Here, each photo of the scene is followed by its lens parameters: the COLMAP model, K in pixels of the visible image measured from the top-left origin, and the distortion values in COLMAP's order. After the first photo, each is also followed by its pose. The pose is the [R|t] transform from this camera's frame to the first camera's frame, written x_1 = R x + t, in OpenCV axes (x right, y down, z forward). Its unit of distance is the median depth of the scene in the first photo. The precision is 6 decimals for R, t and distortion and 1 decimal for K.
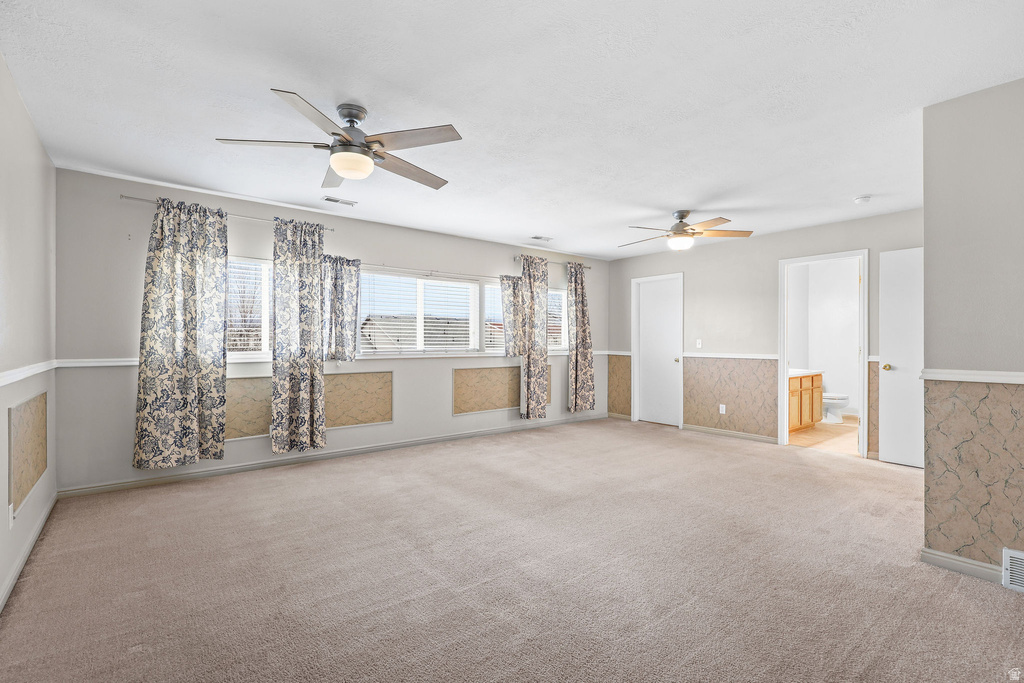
lens RADIAL K [[470.0, 0, 506.5], [0, 470.0, 342.6], [0, 0, 1]] dist [0.002556, 0.000053]
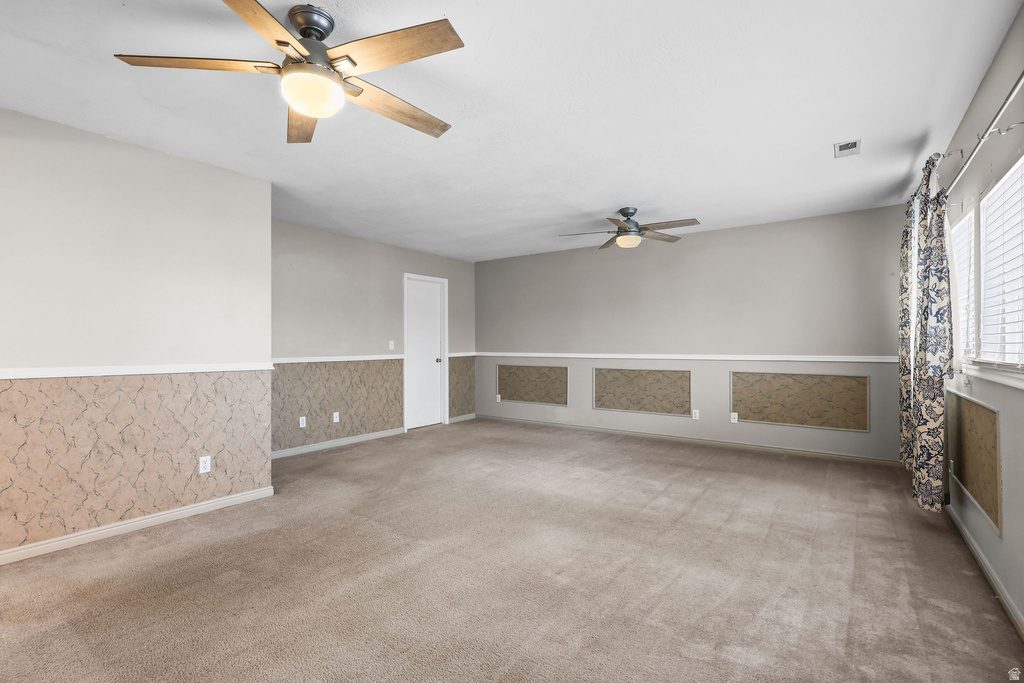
lens RADIAL K [[470.0, 0, 506.5], [0, 470.0, 342.6], [0, 0, 1]] dist [0.002556, 0.000053]
pose [[-0.960122, -0.001564, -0.279576, 0.247295], [-0.001869, 0.999998, 0.000825, -0.000521], [0.279574, 0.001315, -0.960123, 1.122245]]
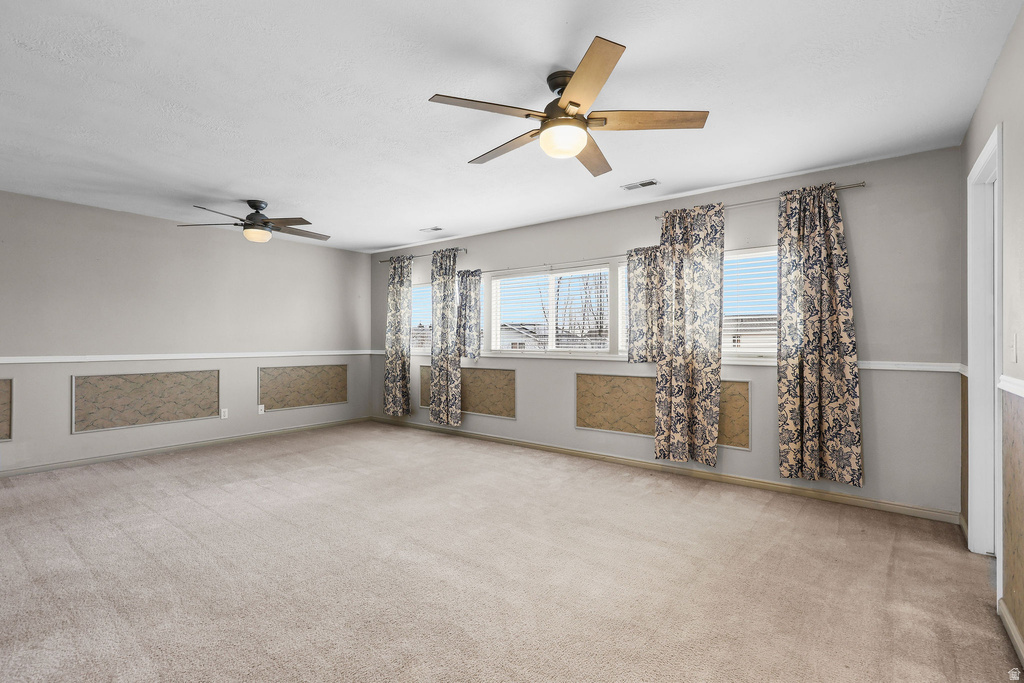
lens RADIAL K [[470.0, 0, 506.5], [0, 470.0, 342.6], [0, 0, 1]] dist [0.002556, 0.000053]
pose [[0.234239, 0.000301, -0.972179, 0.656357], [-0.004543, 0.999989, -0.000785, 0.001737], [0.972169, 0.004600, 0.234238, 0.644979]]
